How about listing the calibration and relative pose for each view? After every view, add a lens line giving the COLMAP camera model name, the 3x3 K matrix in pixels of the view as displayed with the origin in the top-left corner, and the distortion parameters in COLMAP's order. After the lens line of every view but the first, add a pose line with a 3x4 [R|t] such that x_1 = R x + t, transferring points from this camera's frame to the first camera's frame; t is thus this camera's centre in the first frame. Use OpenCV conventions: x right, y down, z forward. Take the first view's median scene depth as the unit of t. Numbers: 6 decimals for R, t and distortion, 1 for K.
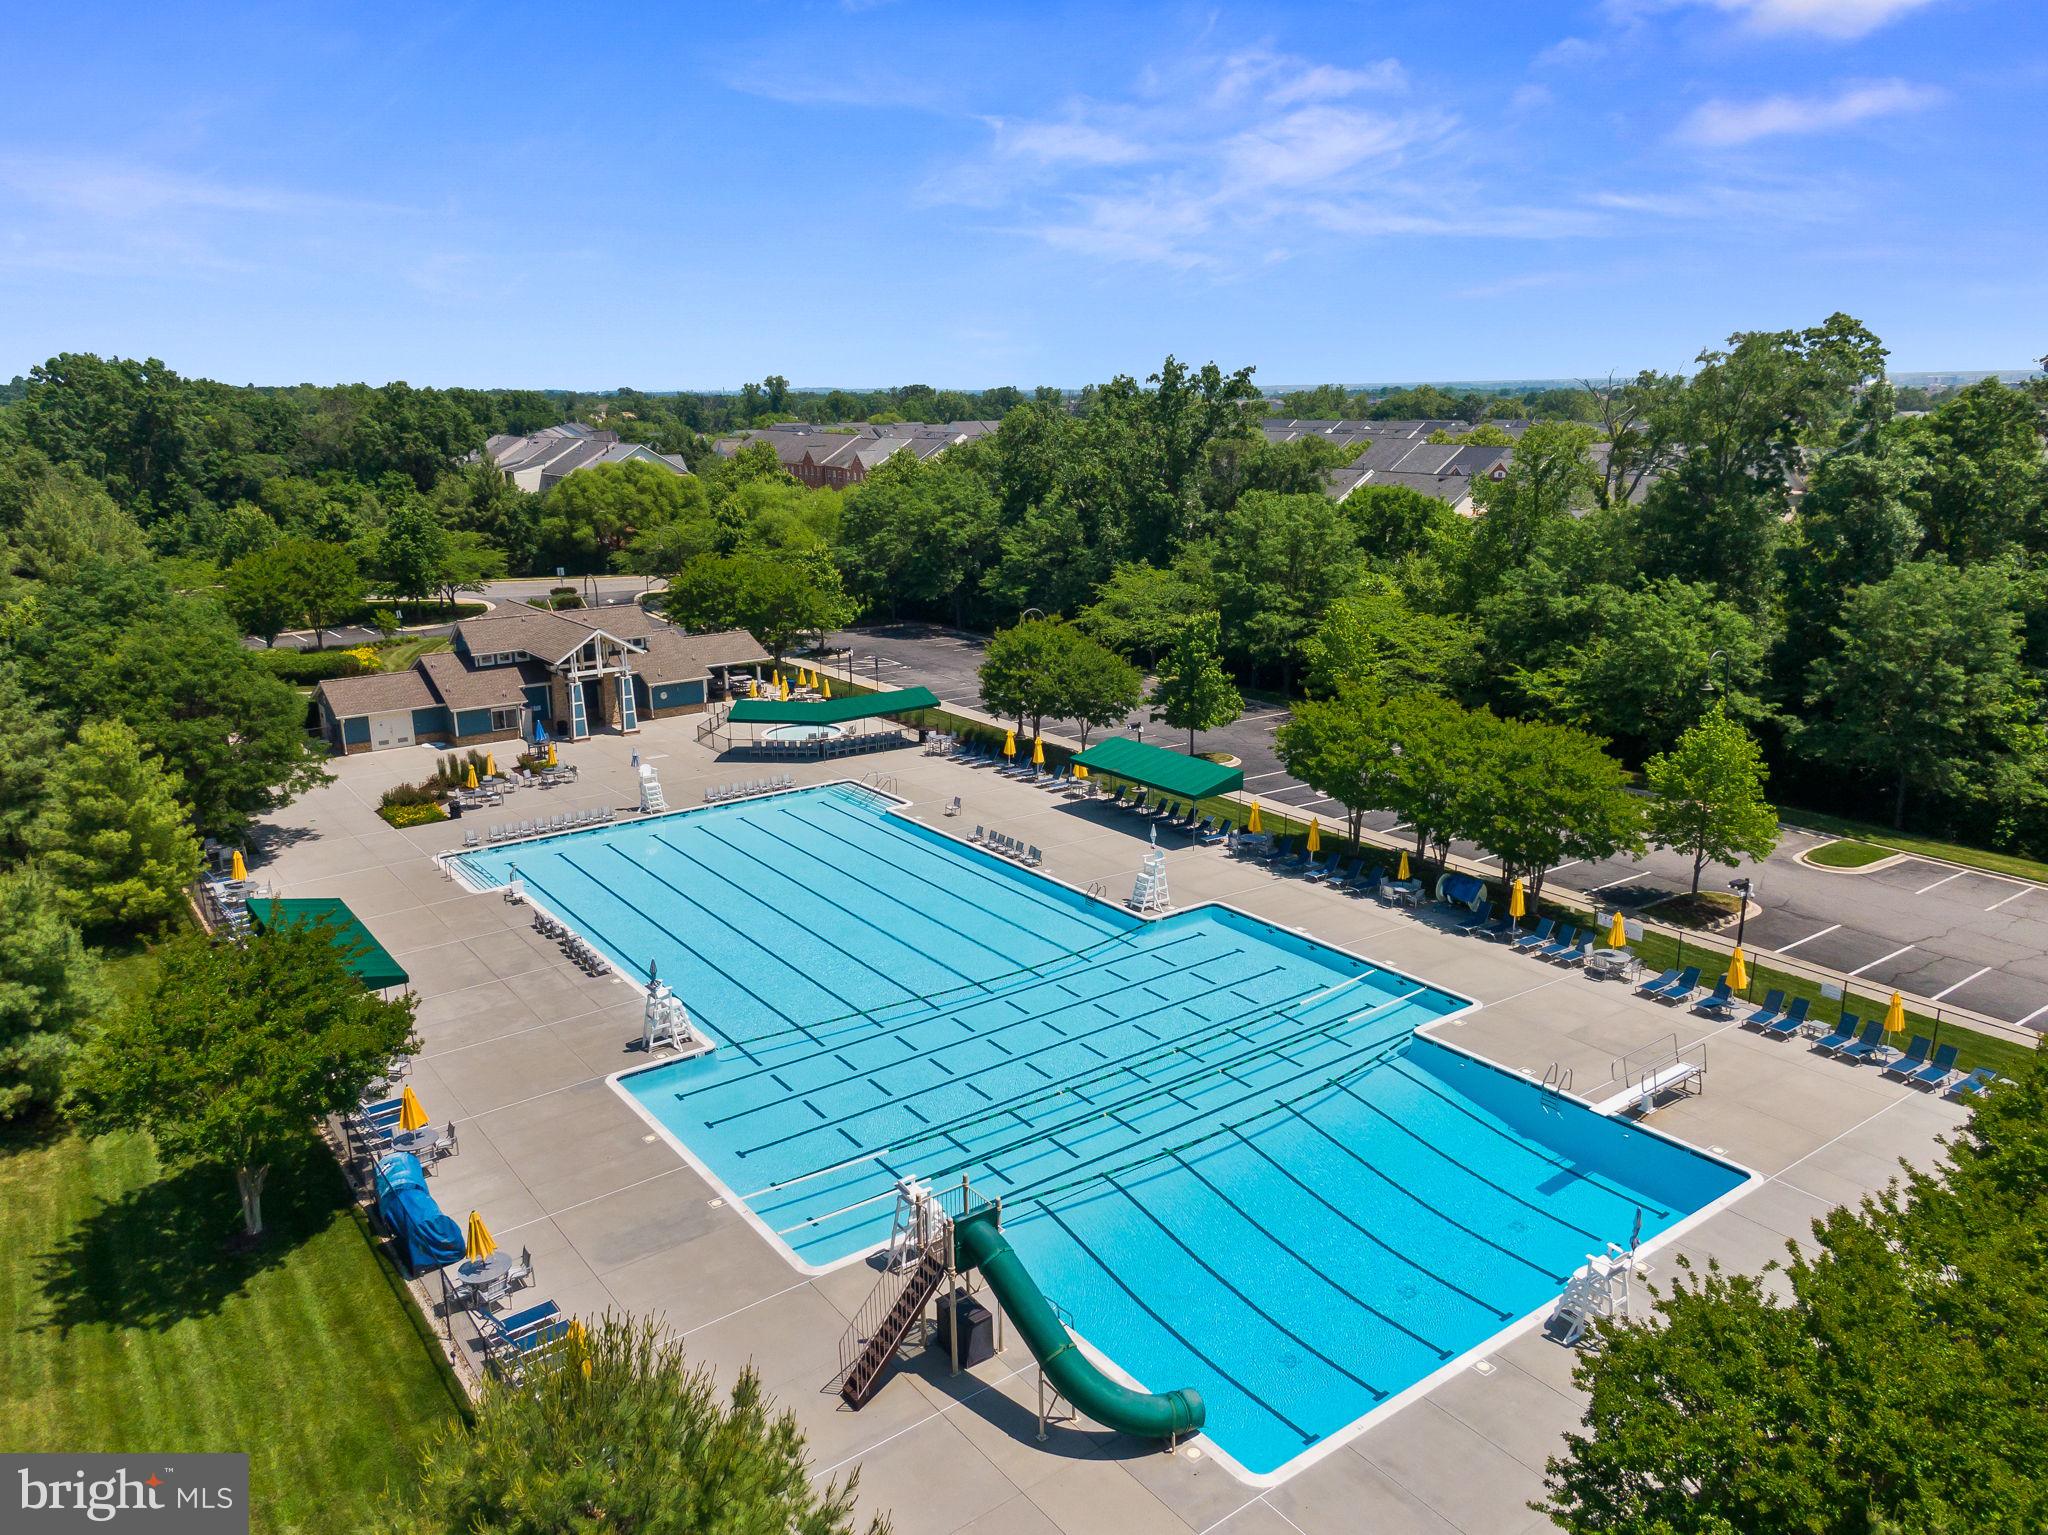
lens RADIAL K [[1492.5, 0, 1024.0], [0, 1492.5, 767.5], [0, 0, 1]] dist [0.066670, -0.116113]
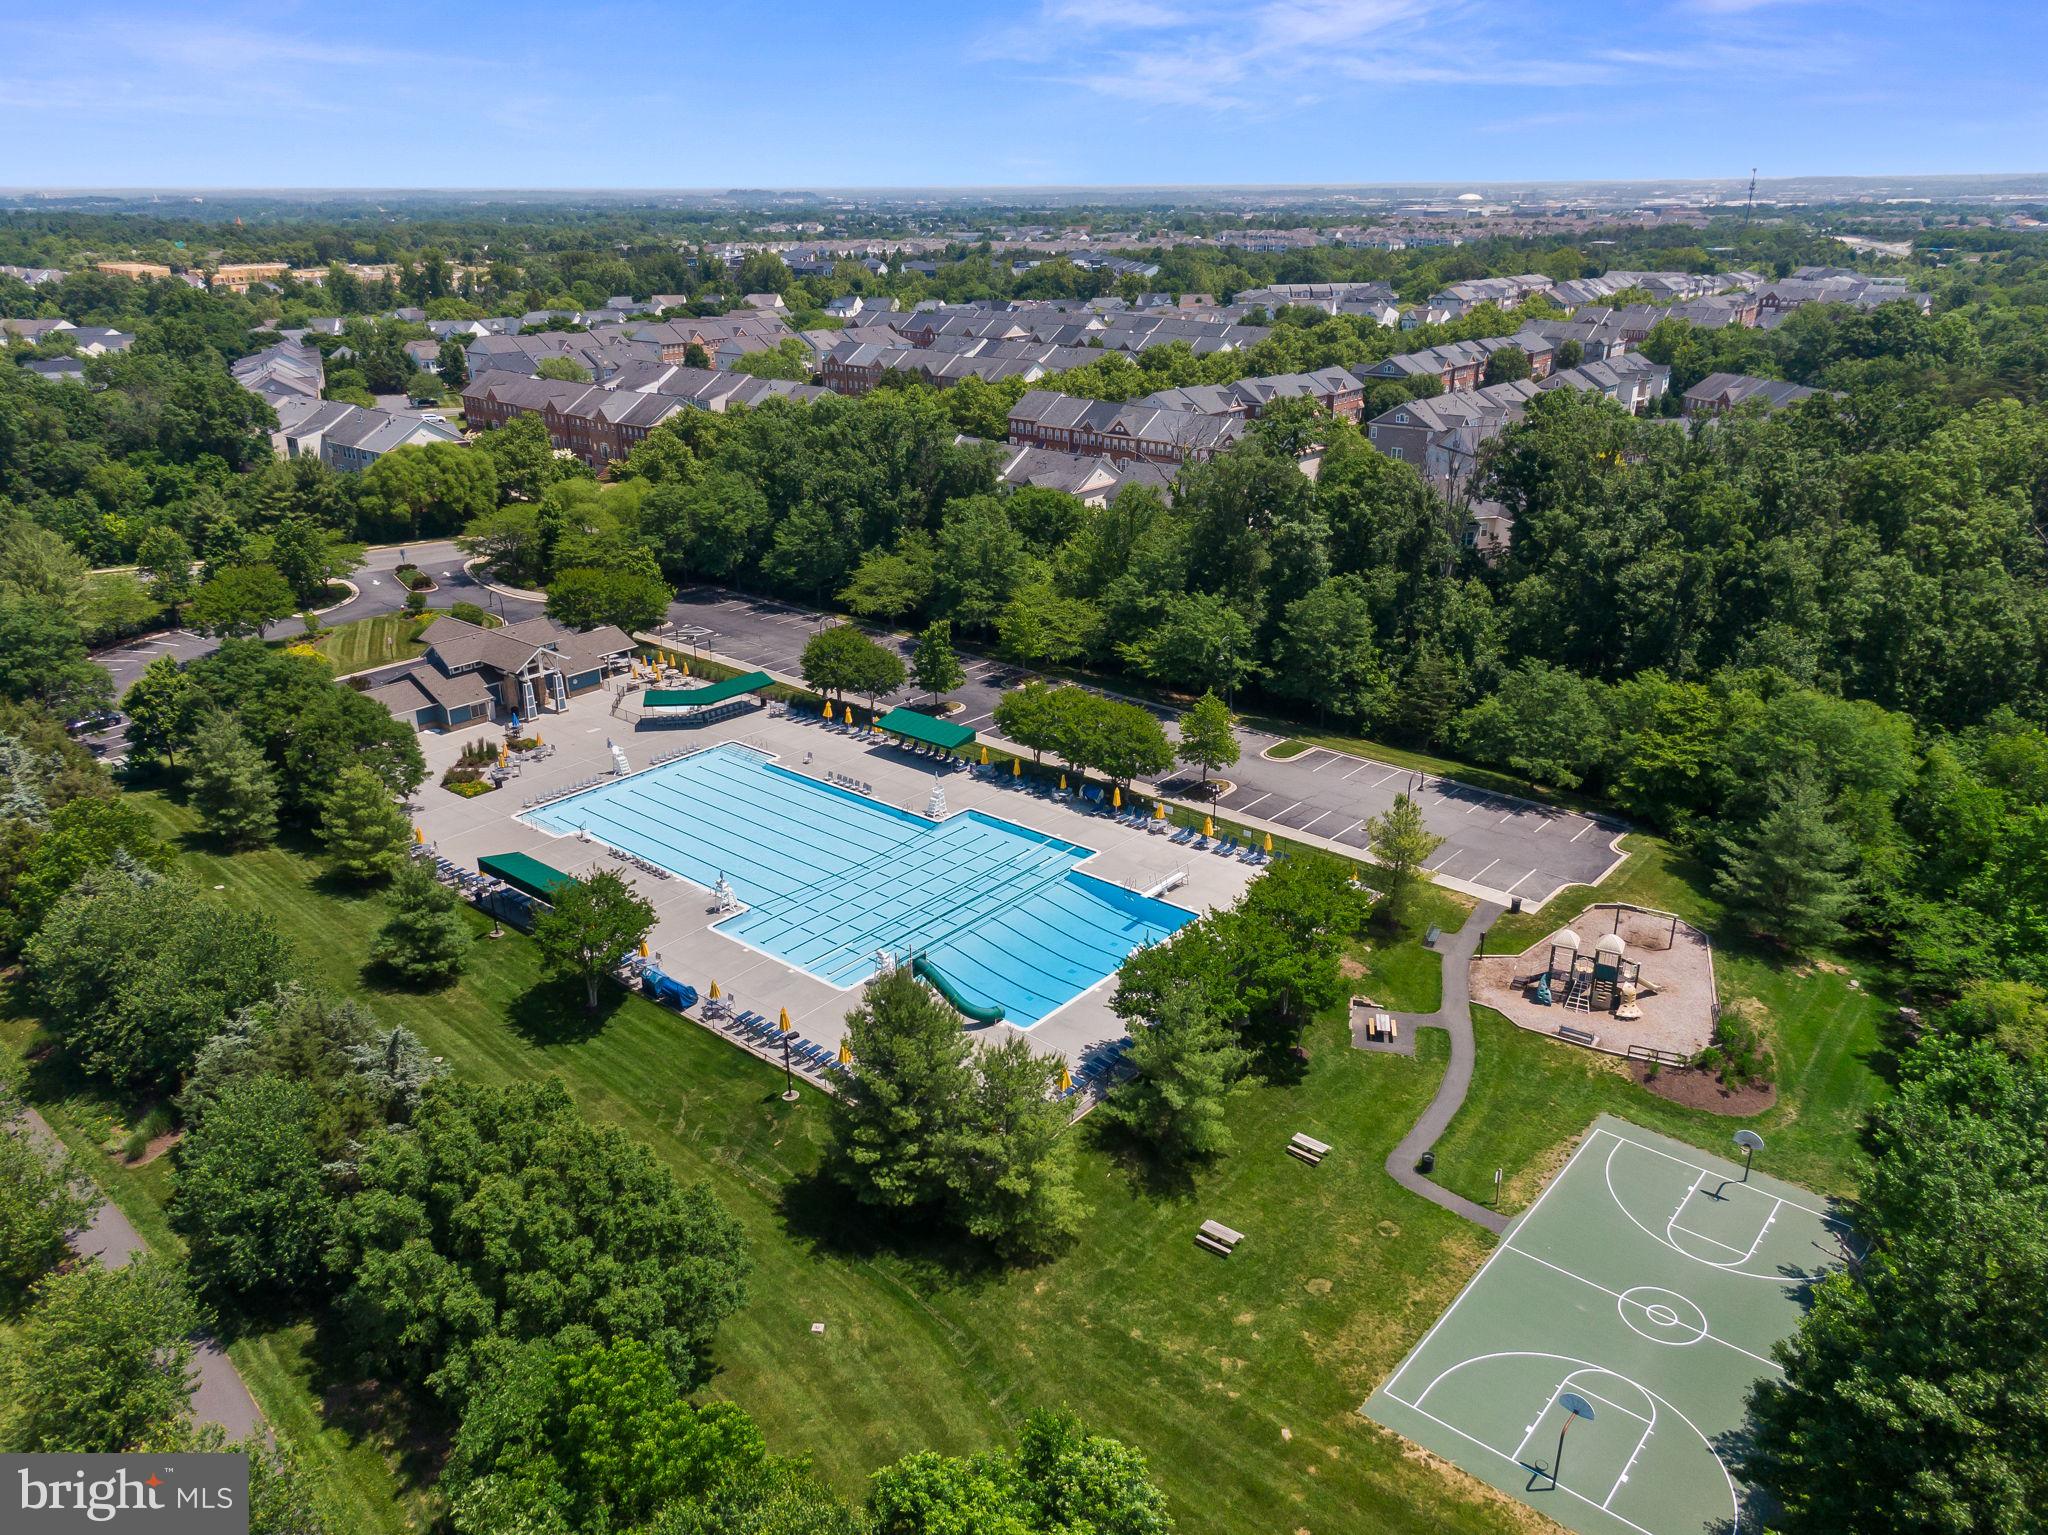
lens RADIAL K [[1492.5, 0, 1024.0], [0, 1492.5, 767.5], [0, 0, 1]] dist [0.066670, -0.116113]
pose [[0.973750, -0.080856, 0.212774, -0.174409], [0.055044, 0.990684, 0.124563, -0.165339], [-0.220864, -0.109581, 0.969129, -0.729281]]
